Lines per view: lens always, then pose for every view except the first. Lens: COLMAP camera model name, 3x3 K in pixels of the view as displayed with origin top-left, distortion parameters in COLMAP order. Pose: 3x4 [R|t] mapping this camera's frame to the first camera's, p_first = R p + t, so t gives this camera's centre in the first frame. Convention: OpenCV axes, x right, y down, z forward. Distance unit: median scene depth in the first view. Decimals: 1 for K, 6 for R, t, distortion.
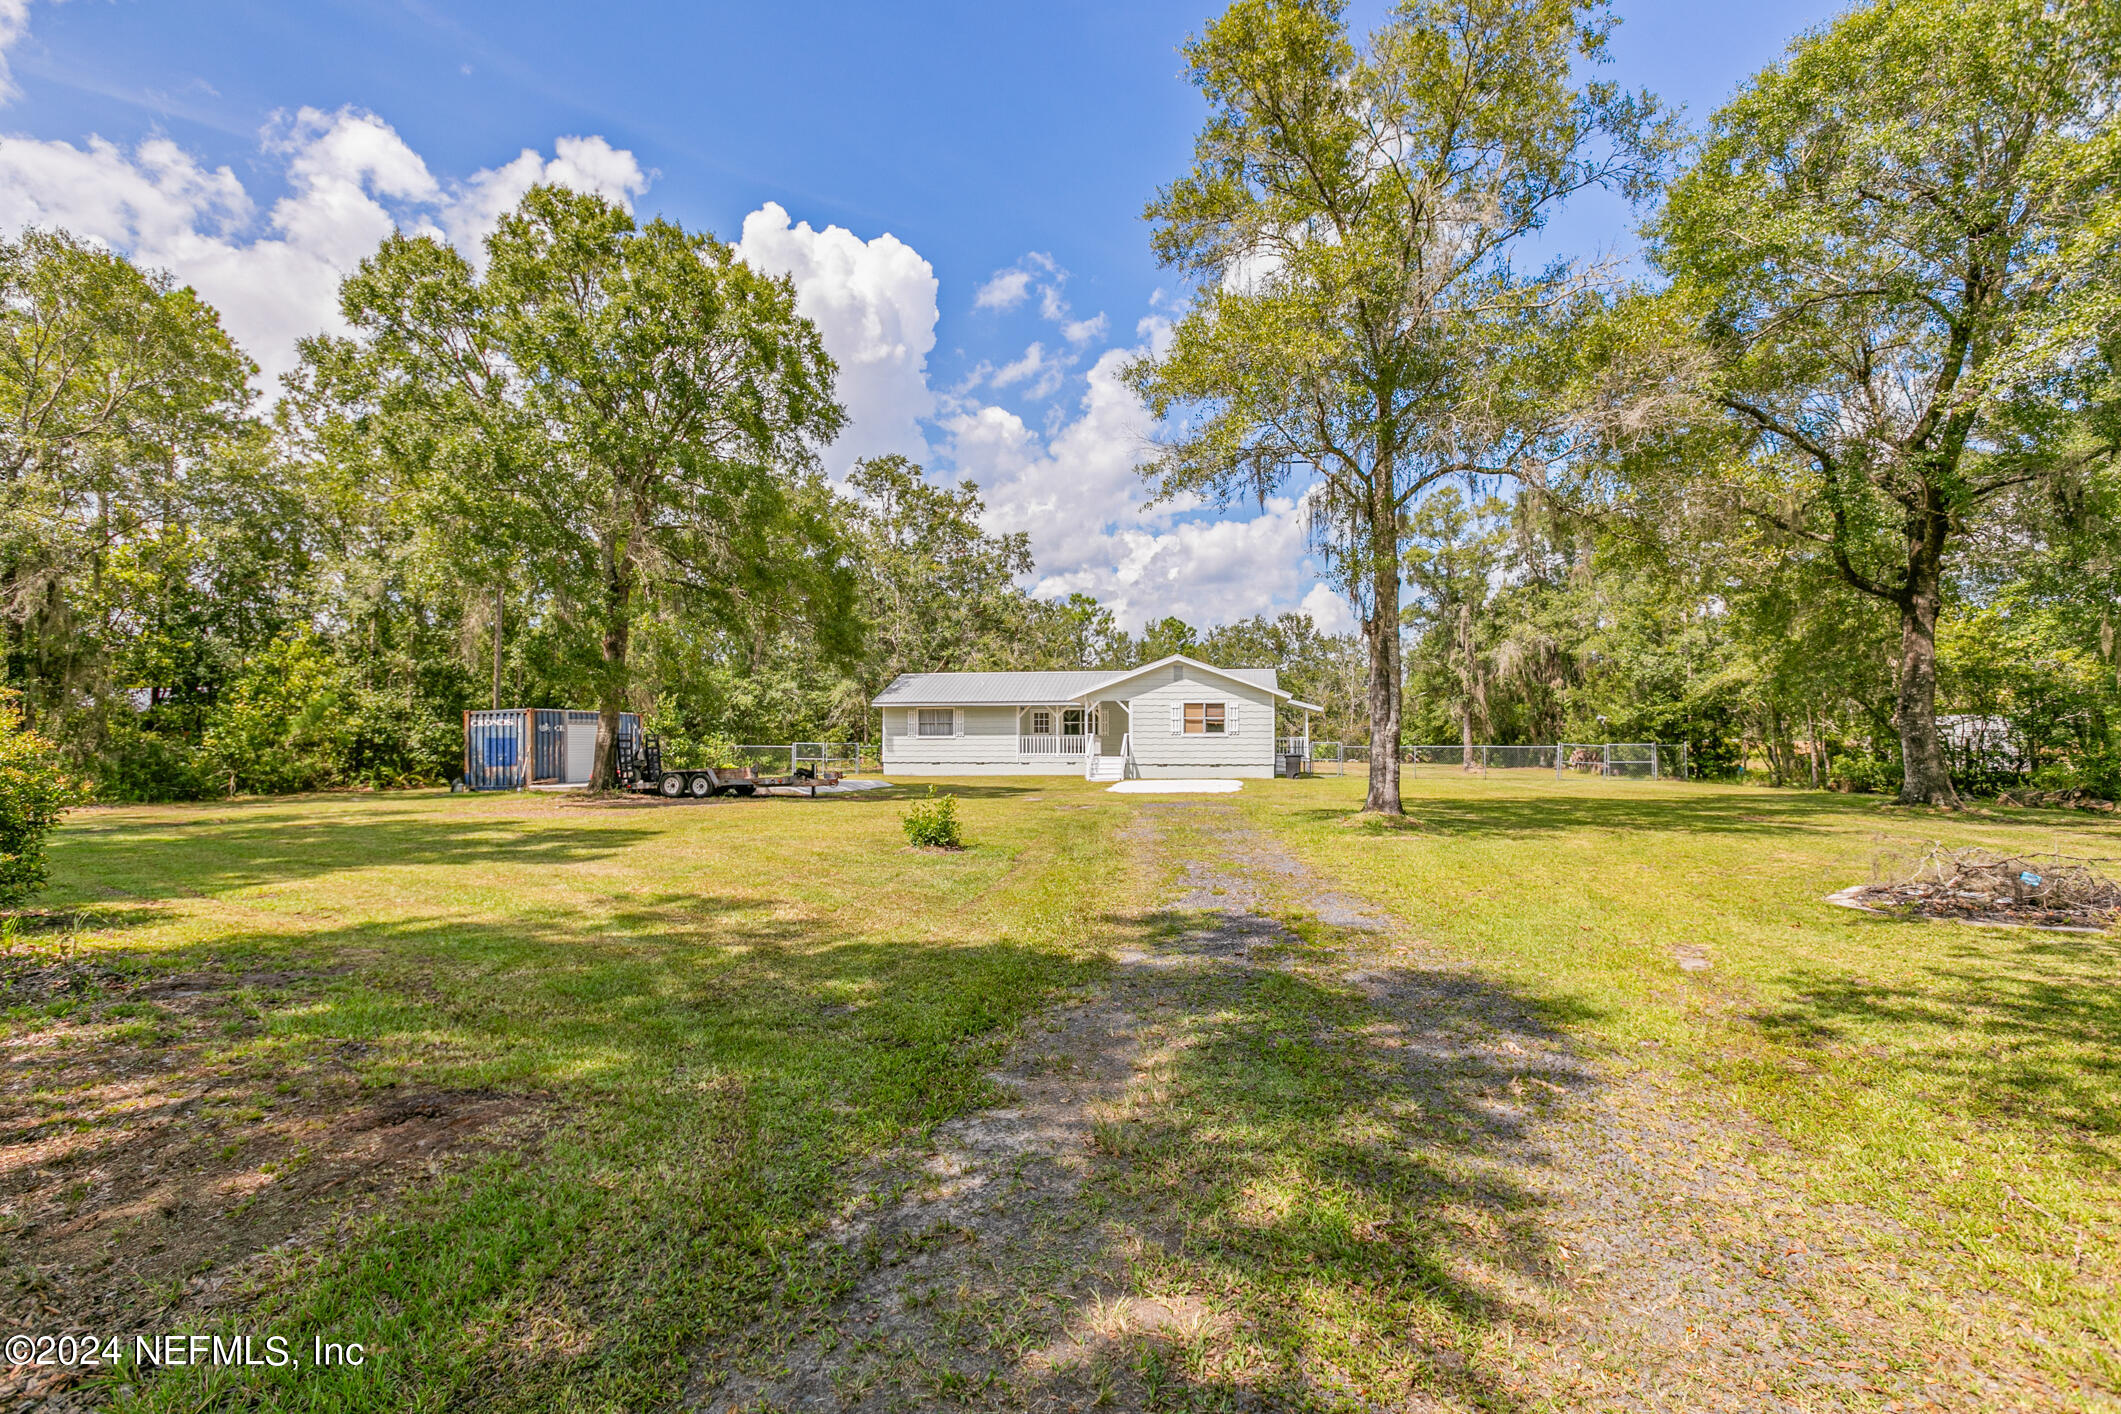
lens RADIAL K [[1031.1, 0, 1071.8], [0, 1031.1, 781.8], [0, 0, 1]] dist [-0.019863, -0.000058]
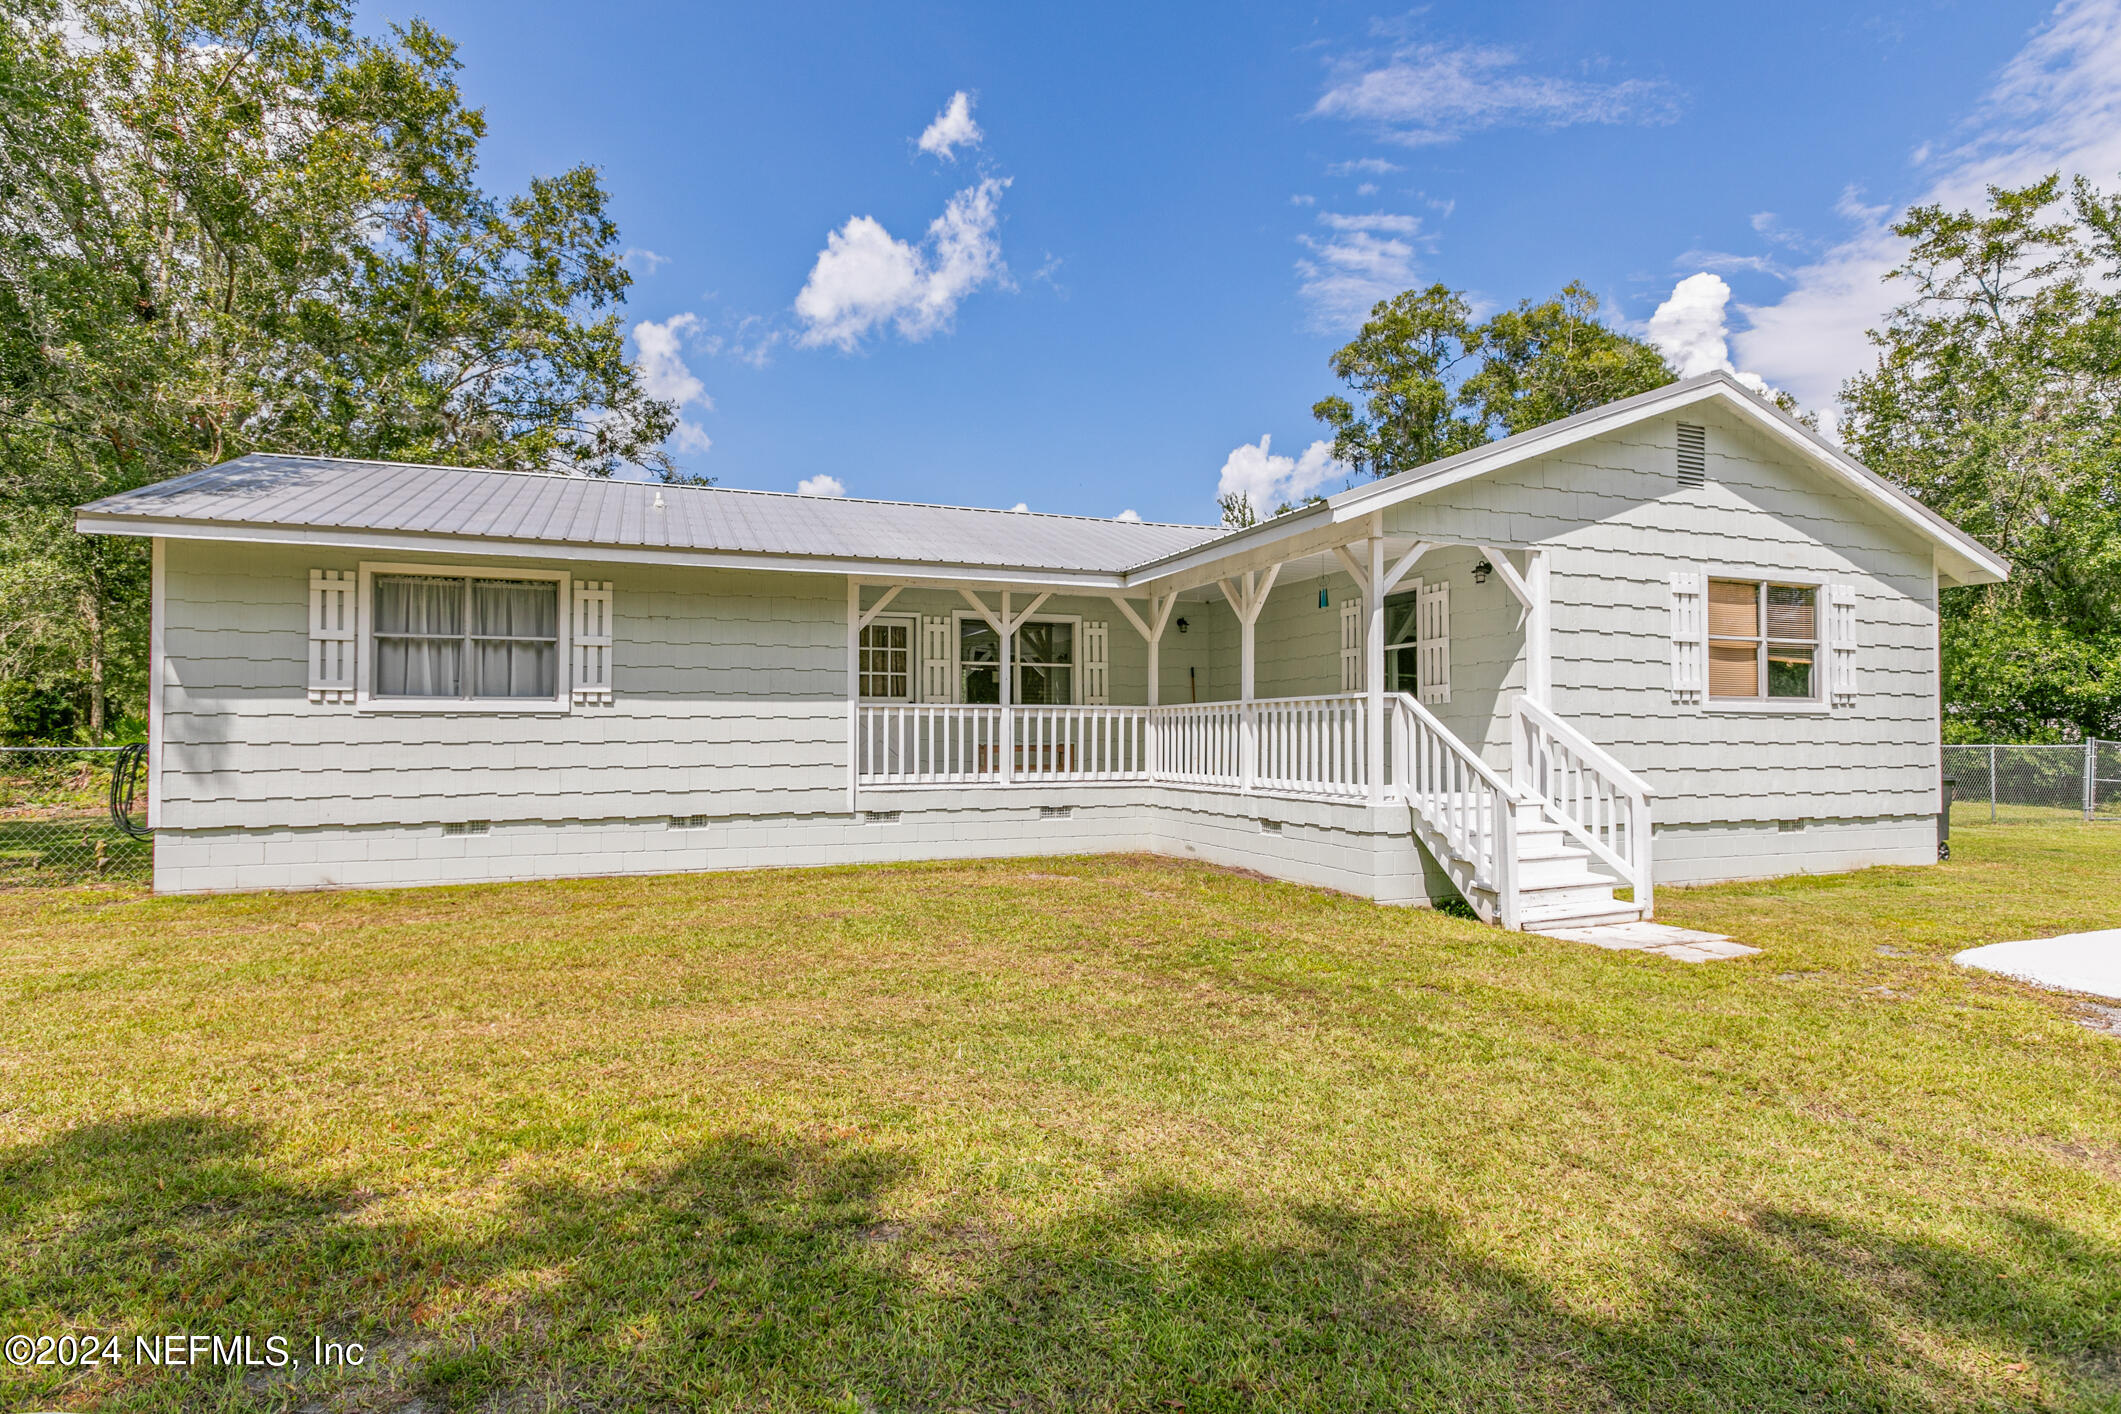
lens RADIAL K [[1074.5, 0, 1060.5], [0, 1074.5, 707.0], [0, 0, 1]] dist [-0.000447, 0.000292]
pose [[0.872159, 0.016265, 0.488952, -0.134454], [0.013951, 0.998214, -0.058092, -0.028221], [-0.489023, 0.057487, 0.870374, 0.748791]]
